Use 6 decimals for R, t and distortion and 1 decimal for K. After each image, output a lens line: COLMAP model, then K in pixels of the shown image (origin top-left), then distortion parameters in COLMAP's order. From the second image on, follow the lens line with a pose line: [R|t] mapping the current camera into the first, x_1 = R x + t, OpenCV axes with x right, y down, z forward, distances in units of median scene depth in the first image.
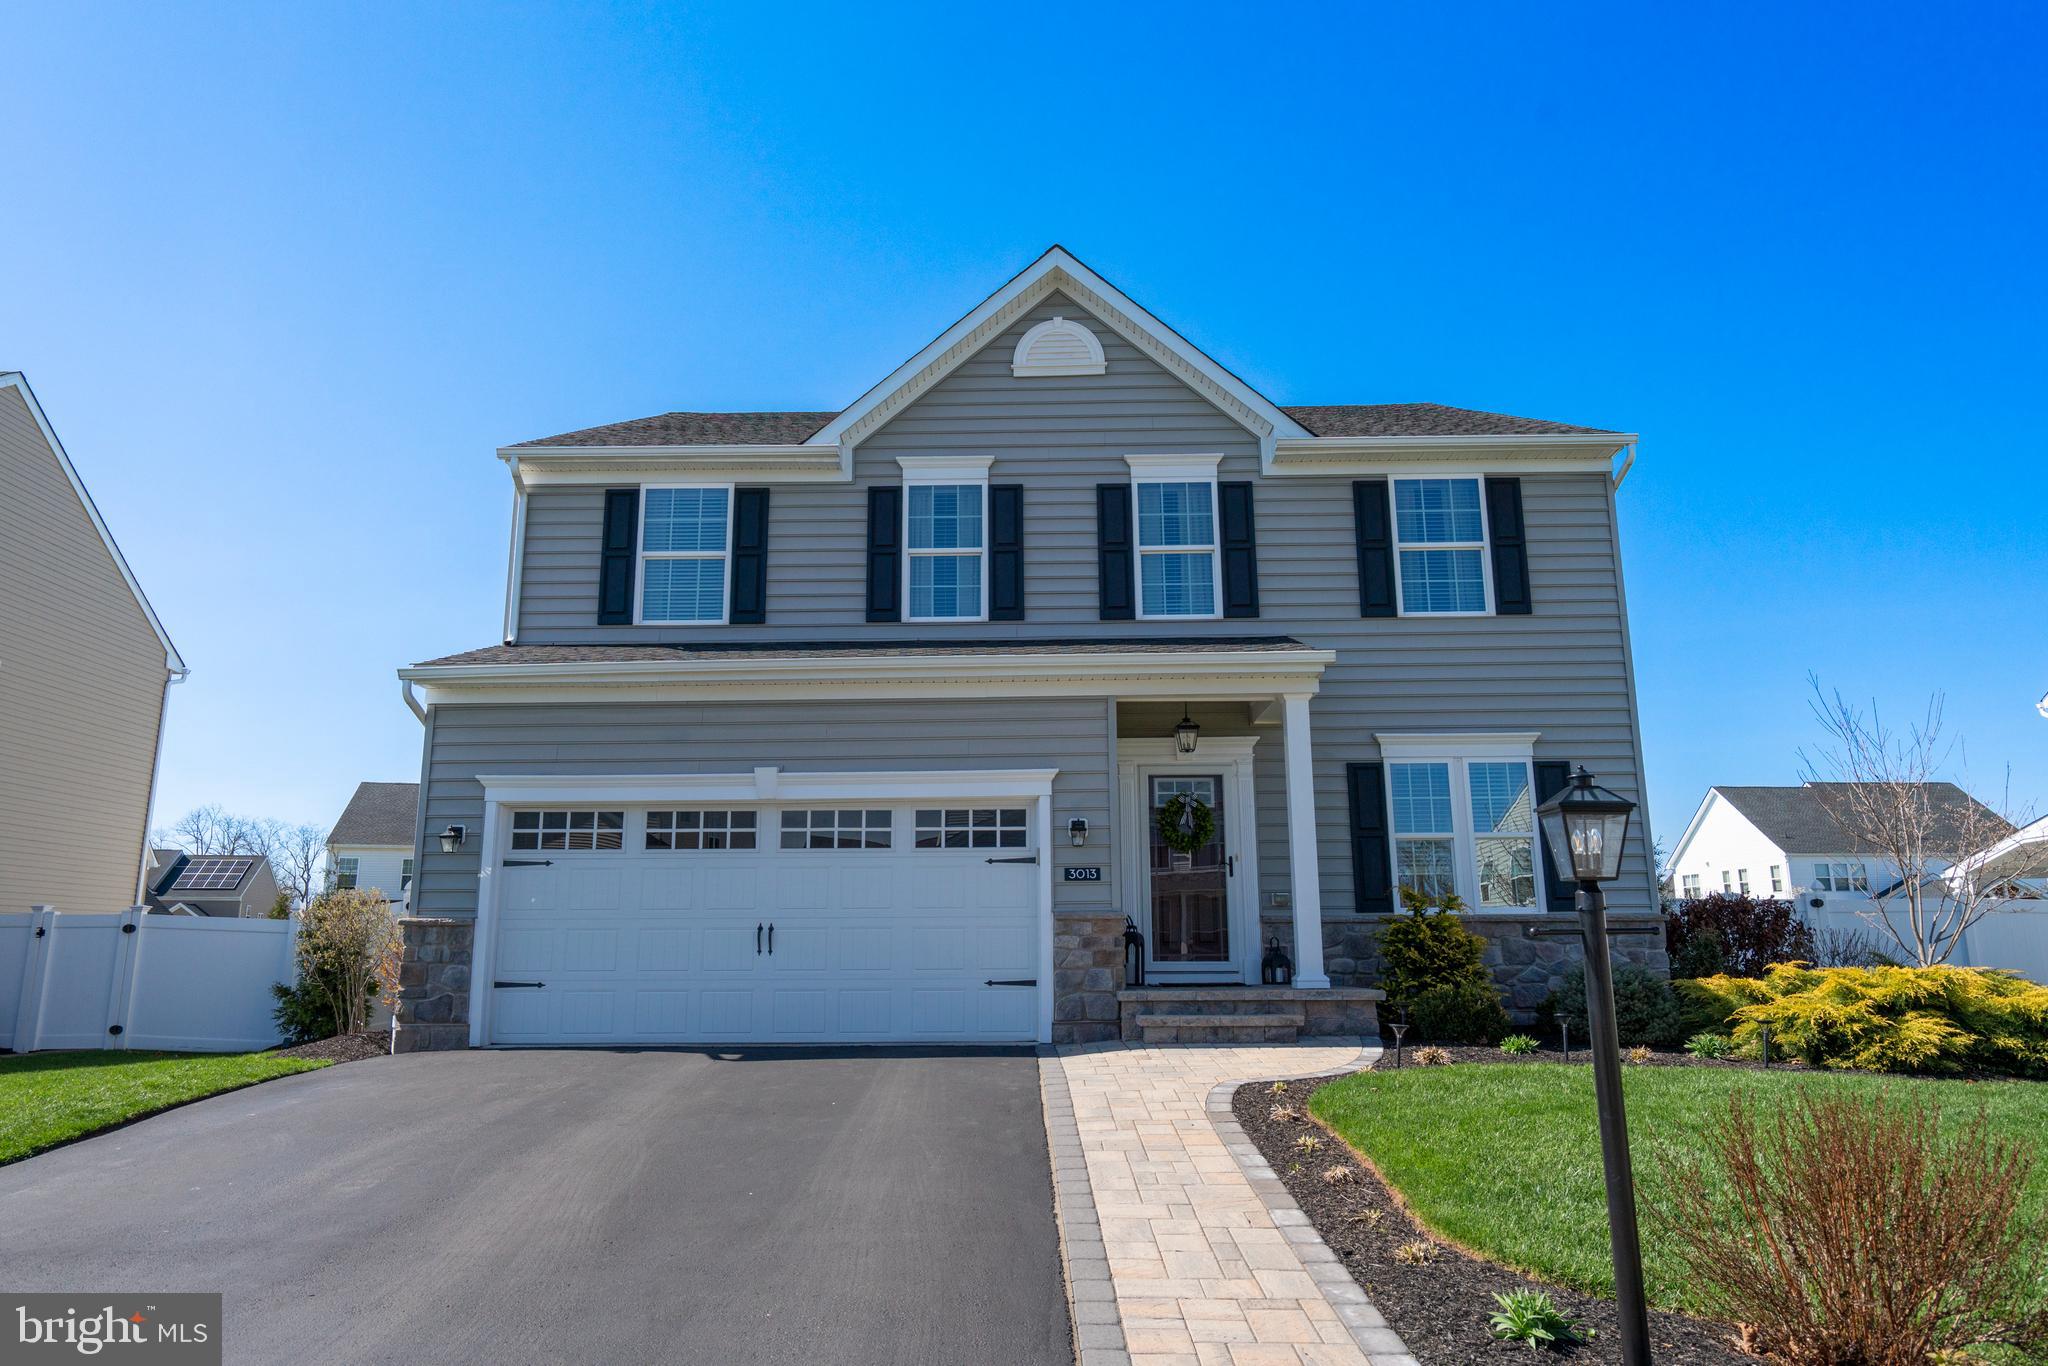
lens RADIAL K [[1309.9, 0, 1024.0], [0, 1309.9, 683.0], [0, 0, 1]] dist [-0.000410, -0.000954]
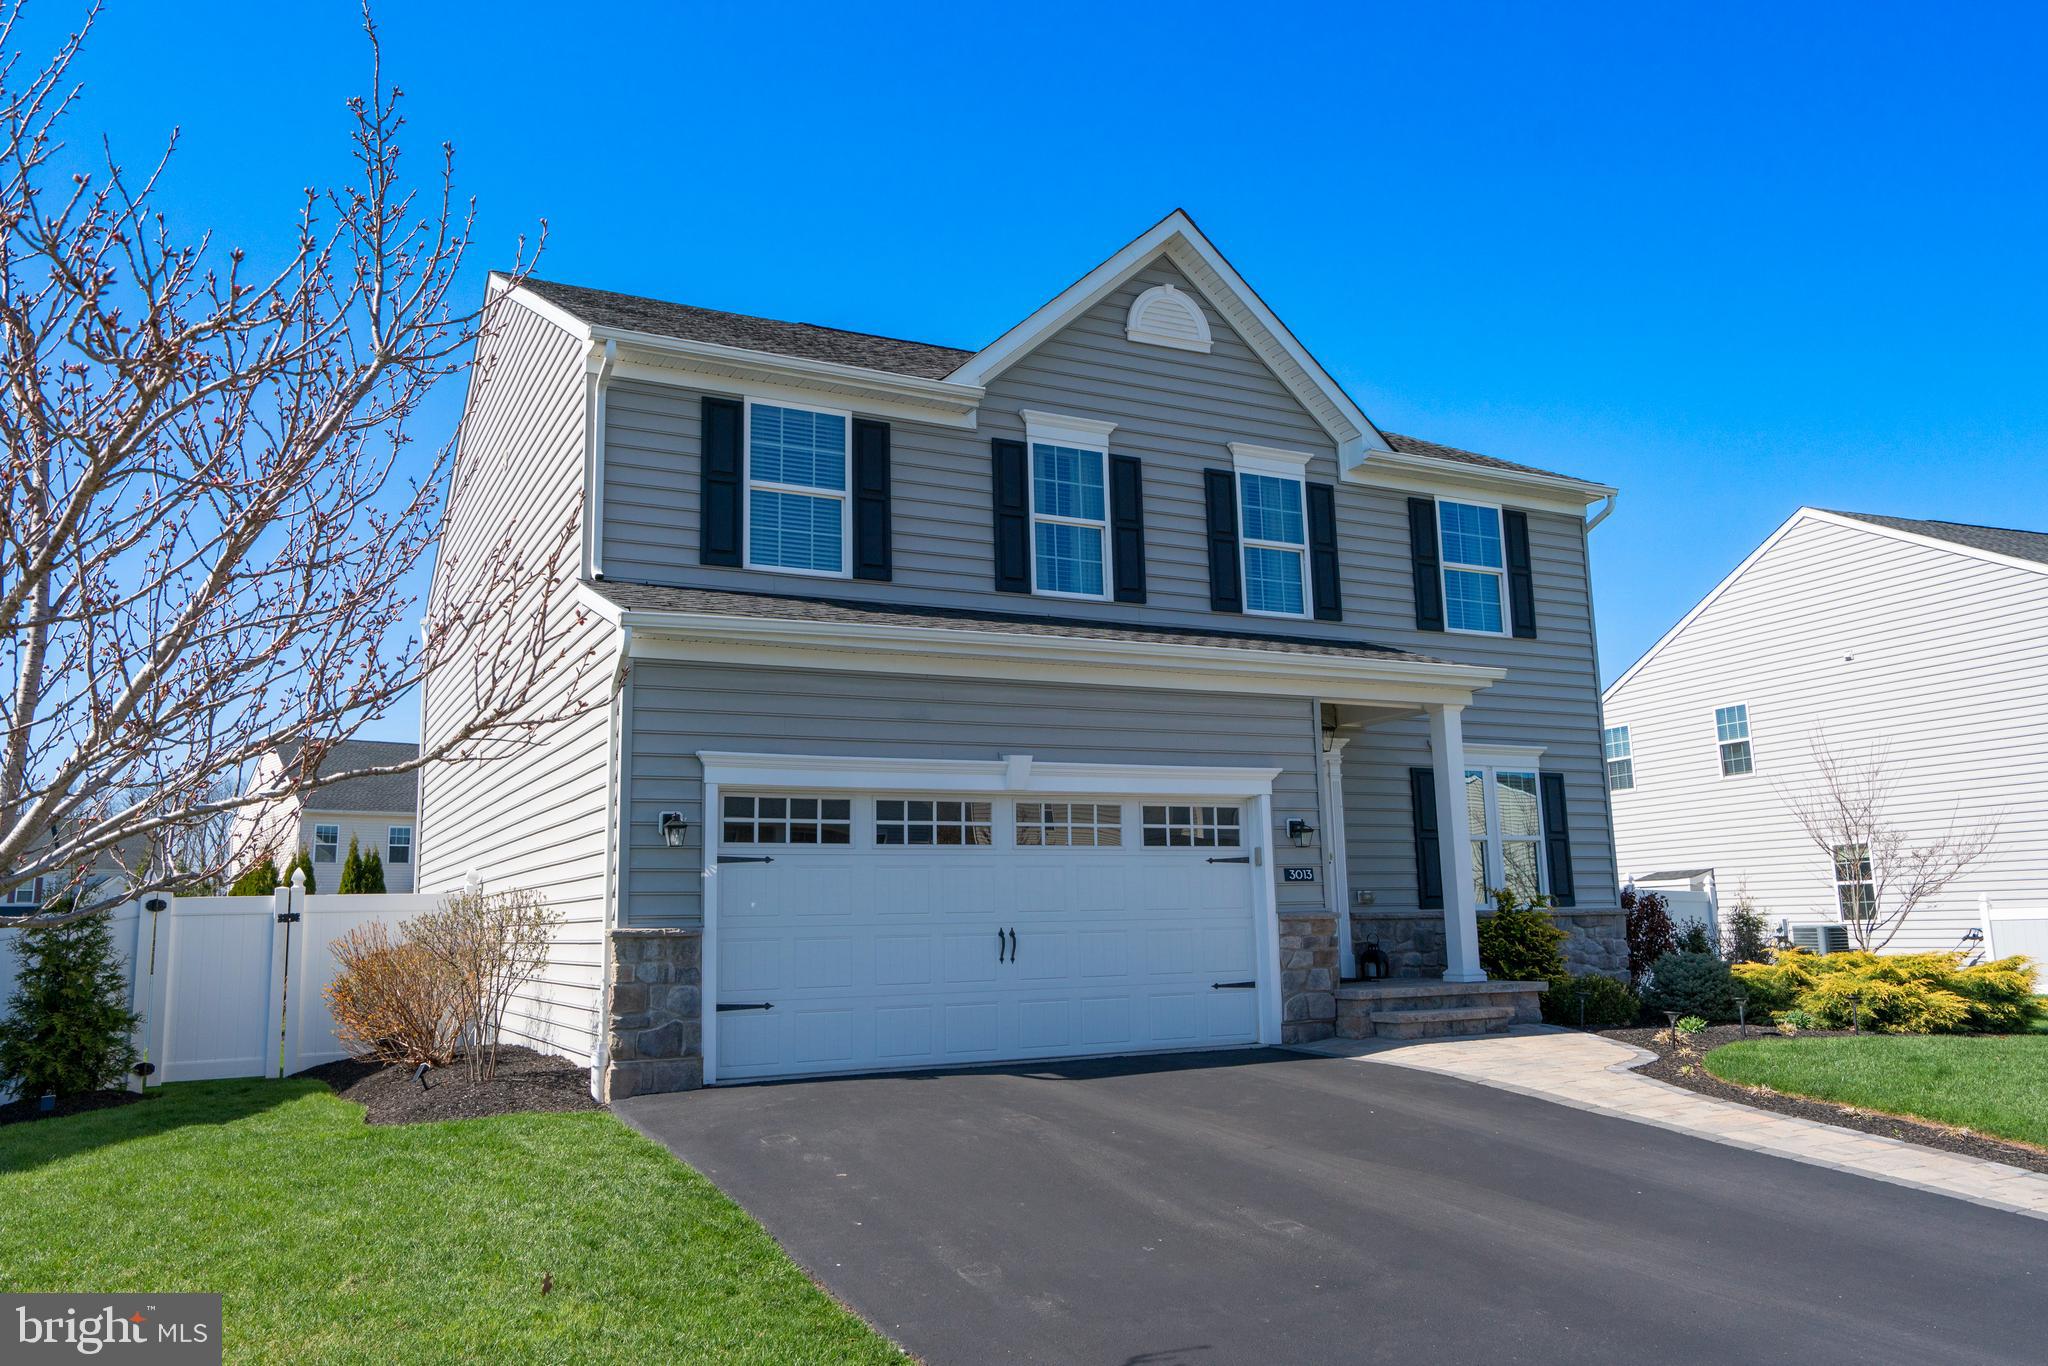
lens RADIAL K [[1508.7, 0, 1028.0], [0, 1508.7, 677.4], [0, 0, 1]] dist [0.007219, 0.000812]
pose [[0.880503, 0.063980, 0.469703, -0.595658], [-0.079307, 0.996767, 0.012894, -0.002404], [-0.467360, -0.048604, 0.882730, 0.075482]]
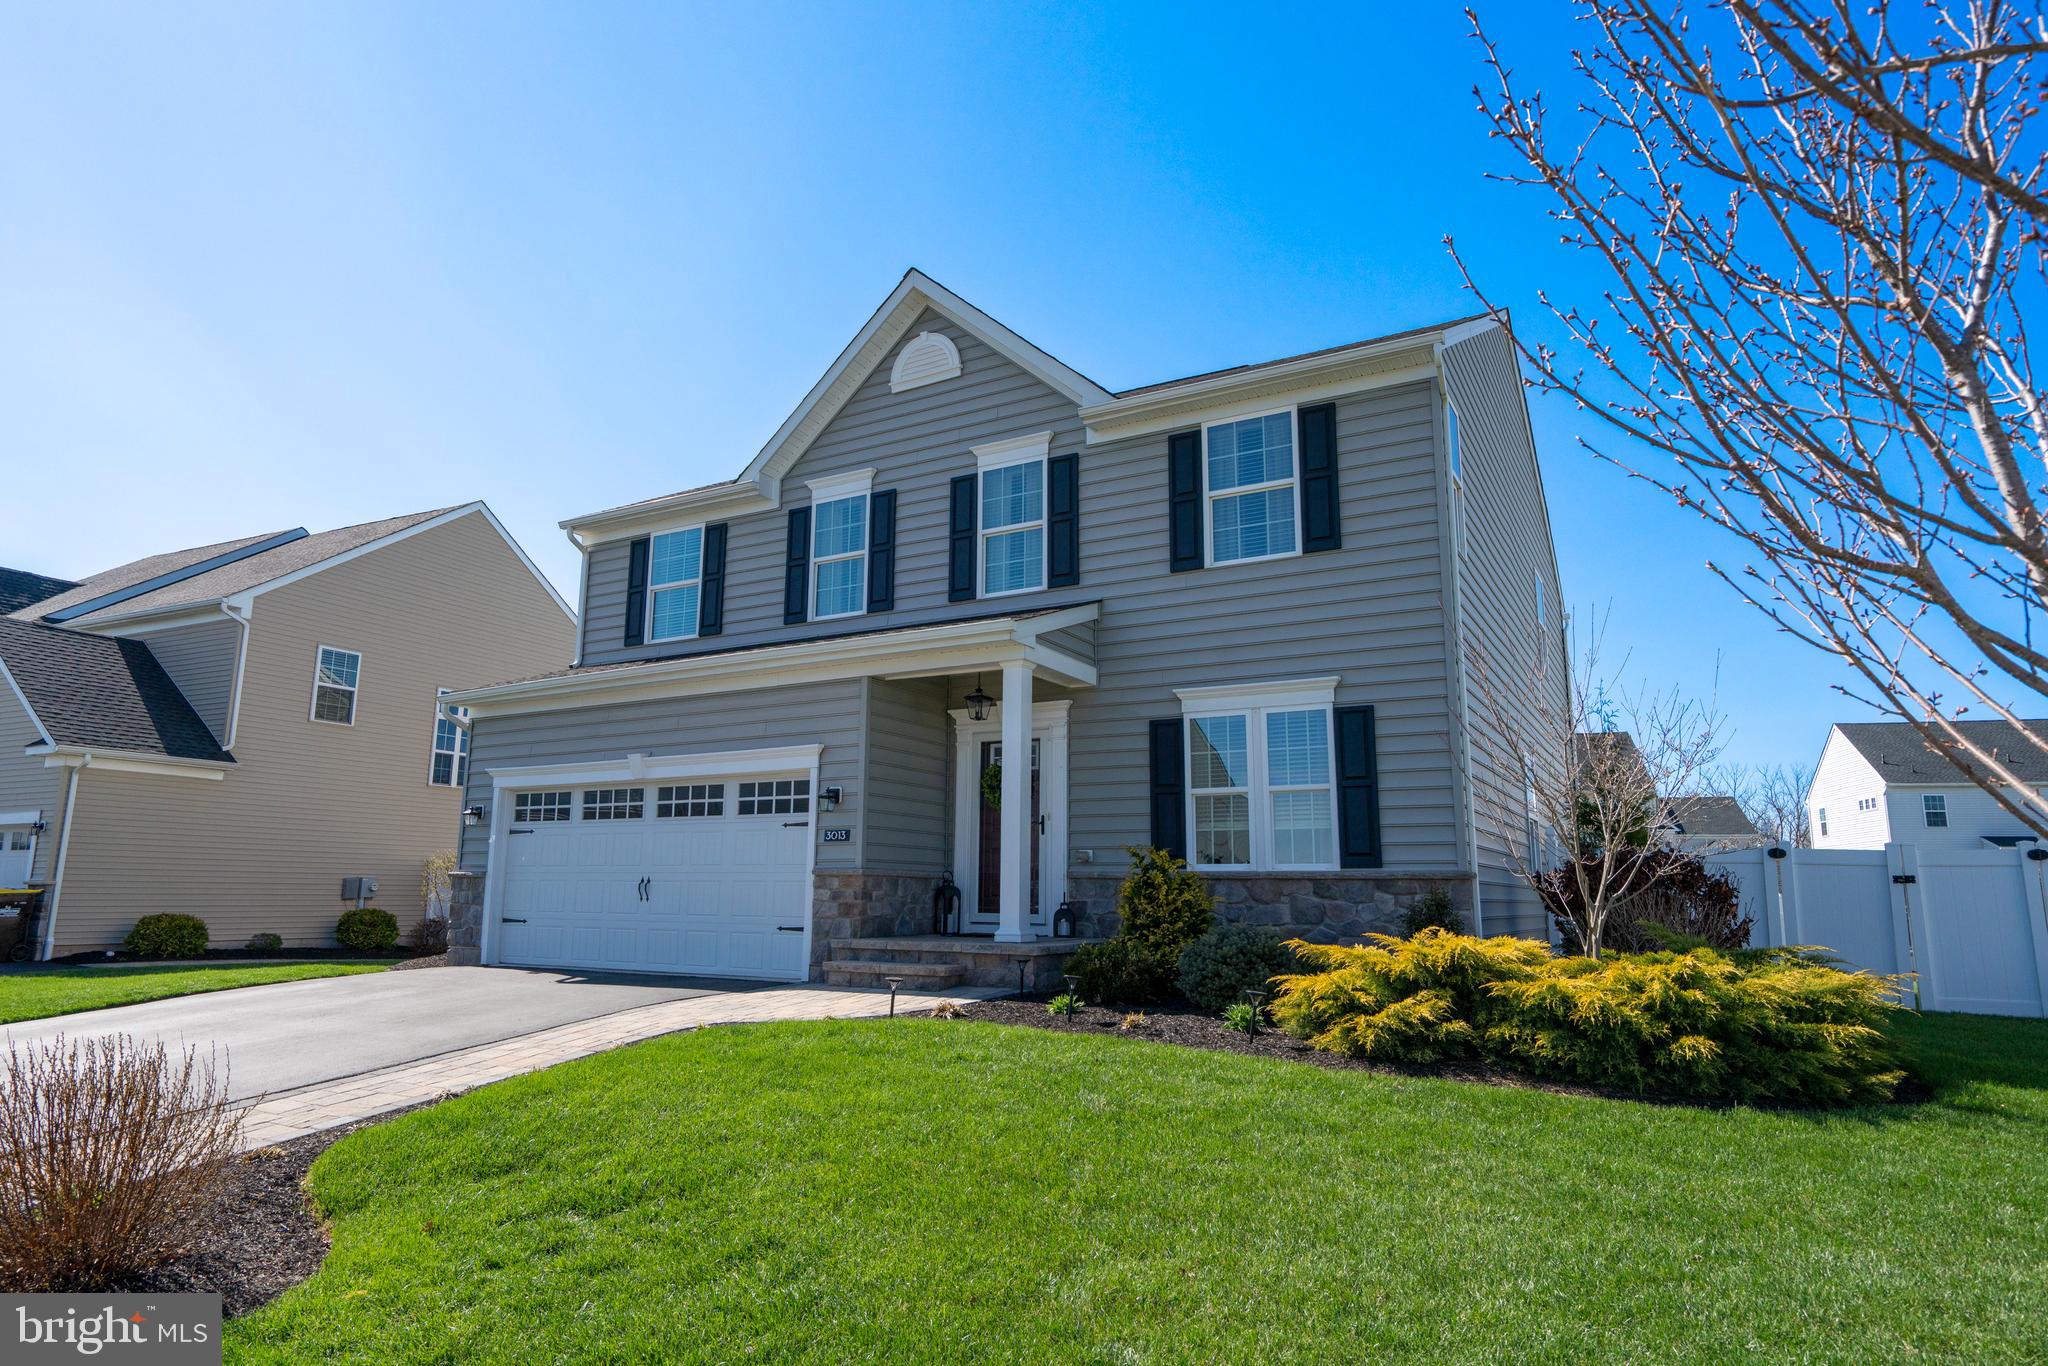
lens RADIAL K [[1194.7, 0, 1024.0], [0, 1194.7, 683.0], [0, 0, 1]] dist [0.003657, 0.001593]
pose [[0.875313, -0.071601, -0.478226, 0.599633], [0.085052, 0.996355, 0.006497, 0.018108], [0.476018, -0.046361, 0.878213, 0.148598]]
